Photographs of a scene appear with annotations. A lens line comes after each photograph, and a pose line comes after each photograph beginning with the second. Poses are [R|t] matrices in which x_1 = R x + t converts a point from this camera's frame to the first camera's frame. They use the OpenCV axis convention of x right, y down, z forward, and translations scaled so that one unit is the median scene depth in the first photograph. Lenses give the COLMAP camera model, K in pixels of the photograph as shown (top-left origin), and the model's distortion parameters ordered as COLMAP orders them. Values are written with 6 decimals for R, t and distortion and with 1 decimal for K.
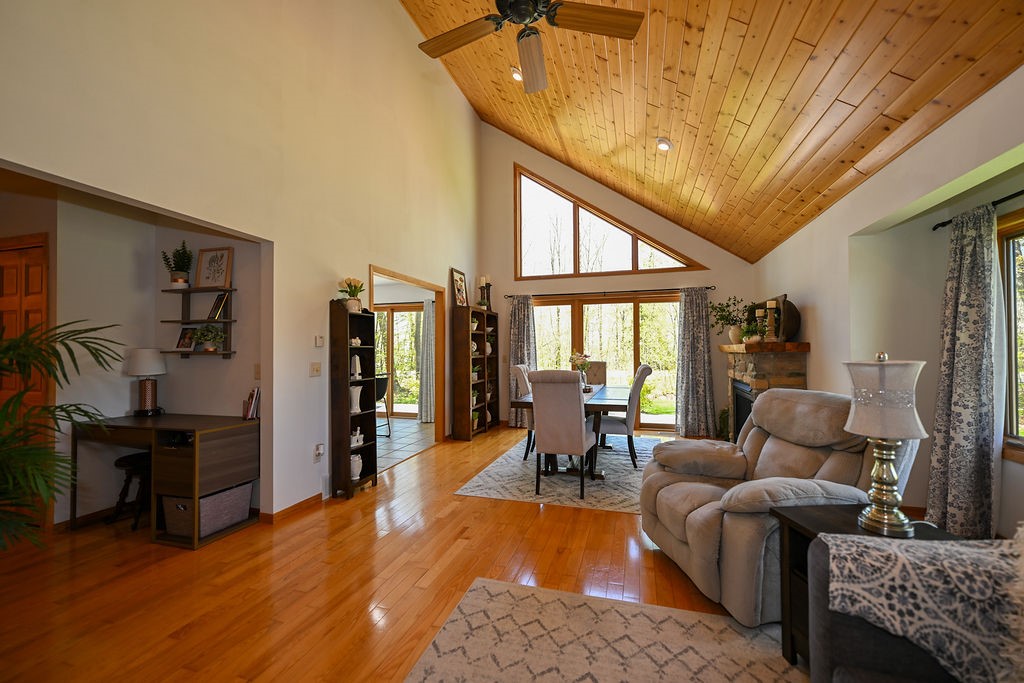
lens RADIAL K [[407.0, 0, 512.0], [0, 407.0, 341.5], [0, 0, 1]] dist [-0.000311, -0.000052]
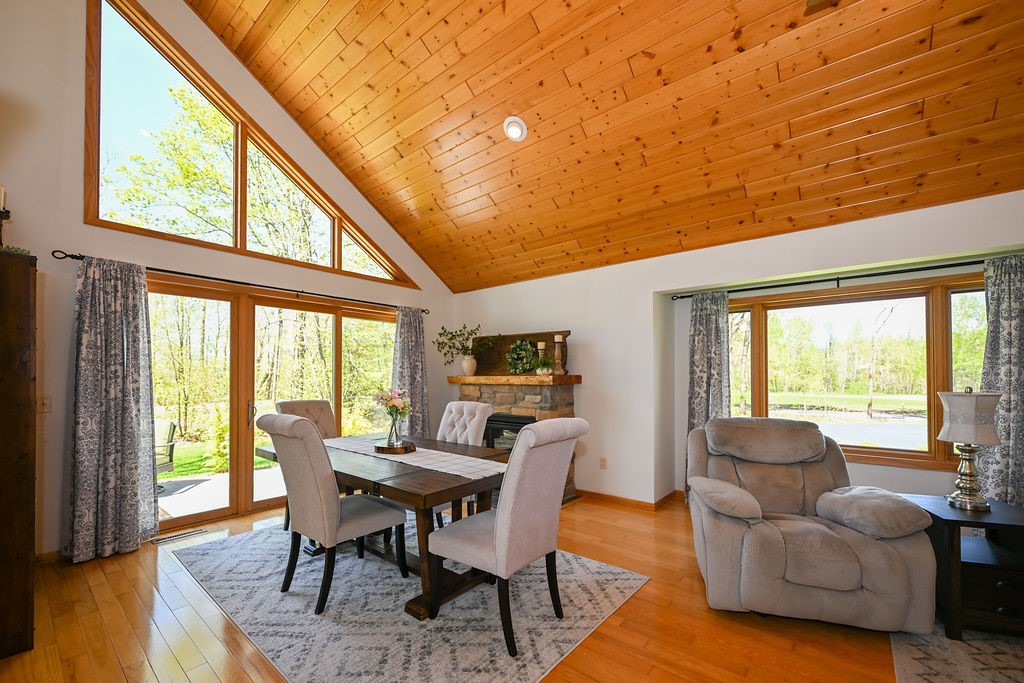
lens RADIAL K [[416.6, 0, 511.4], [0, 416.6, 372.2], [0, 0, 1]] dist [-0.000914, -0.000141]
pose [[0.379238, 0.014795, 0.925181, -0.276777], [-0.020744, 0.999757, -0.007485, 0.003964], [-0.925067, -0.016353, 0.379453, 0.488961]]
